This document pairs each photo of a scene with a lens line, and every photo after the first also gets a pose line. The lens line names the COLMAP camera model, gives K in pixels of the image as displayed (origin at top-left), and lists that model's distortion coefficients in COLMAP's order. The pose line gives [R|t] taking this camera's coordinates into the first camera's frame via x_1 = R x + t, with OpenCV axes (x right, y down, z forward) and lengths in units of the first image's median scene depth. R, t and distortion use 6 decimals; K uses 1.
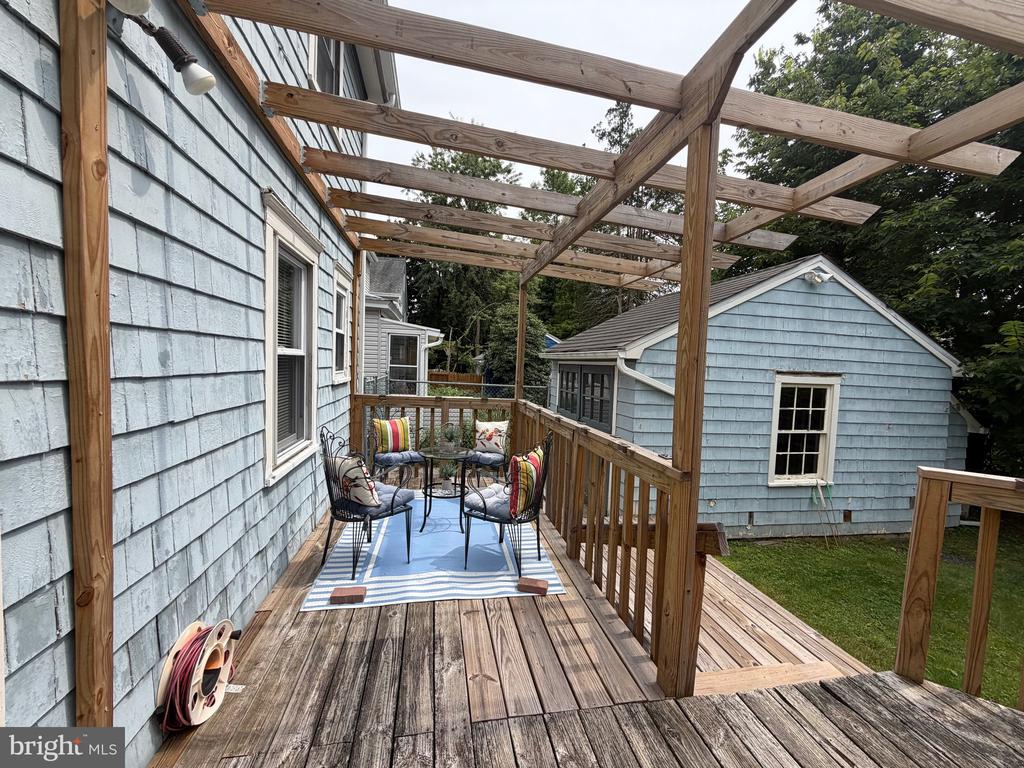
lens RADIAL K [[408.2, 0, 508.9], [0, 408.2, 382.9], [0, 0, 1]] dist [-0.000457, 0.000242]
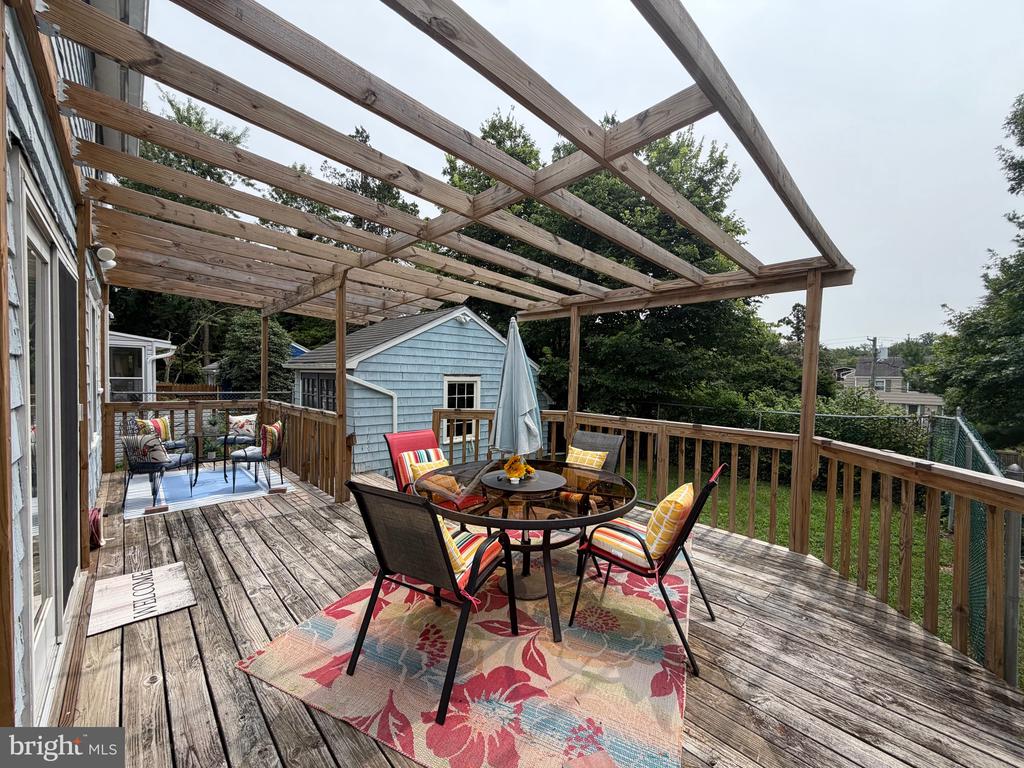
lens RADIAL K [[408.2, 0, 511.2], [0, 408.2, 382.7], [0, 0, 1]] dist [-0.000457, 0.000242]
pose [[0.839670, -0.037690, 0.541788, -0.033878], [0.044673, 0.999002, 0.000261, 0.033659], [-0.541257, 0.023984, 0.840515, -1.016713]]
